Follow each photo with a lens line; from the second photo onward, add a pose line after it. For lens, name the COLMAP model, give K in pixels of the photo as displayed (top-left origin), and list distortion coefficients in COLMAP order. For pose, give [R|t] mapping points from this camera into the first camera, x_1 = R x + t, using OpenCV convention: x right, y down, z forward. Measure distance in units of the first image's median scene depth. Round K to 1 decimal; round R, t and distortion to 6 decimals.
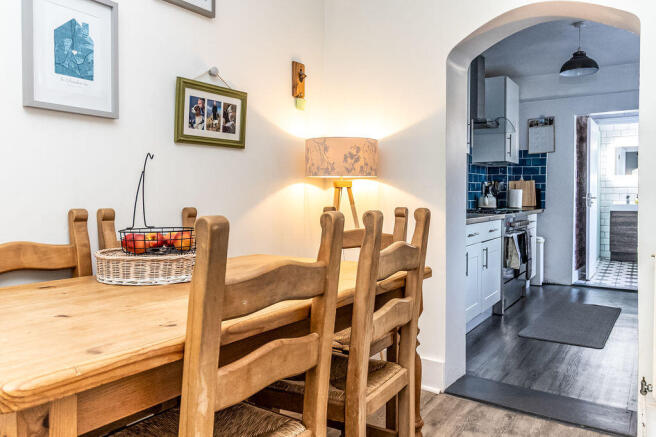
lens RADIAL K [[540.8, 0, 327.2], [0, 540.8, 212.2], [0, 0, 1]] dist [0.007037, 0.000244]
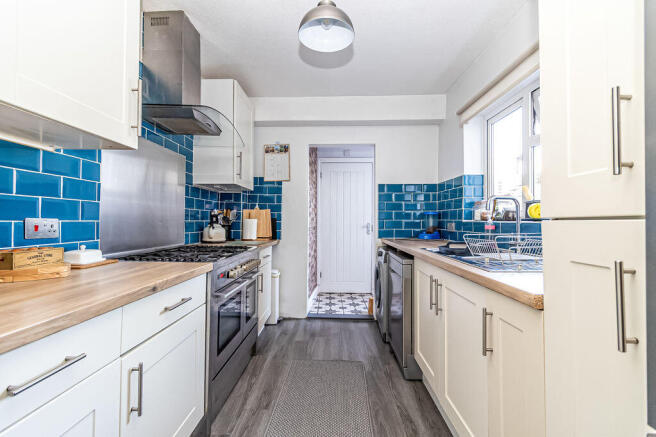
lens RADIAL K [[299.3, 0, 326.7], [0, 299.3, 216.0], [0, 0, 1]] dist [0.001079, -0.000593]
pose [[0.863234, 0.016401, 0.504538, 0.206713], [0.006665, 0.999015, -0.043878, -0.023995], [-0.504760, 0.041239, 0.862274, 0.504964]]
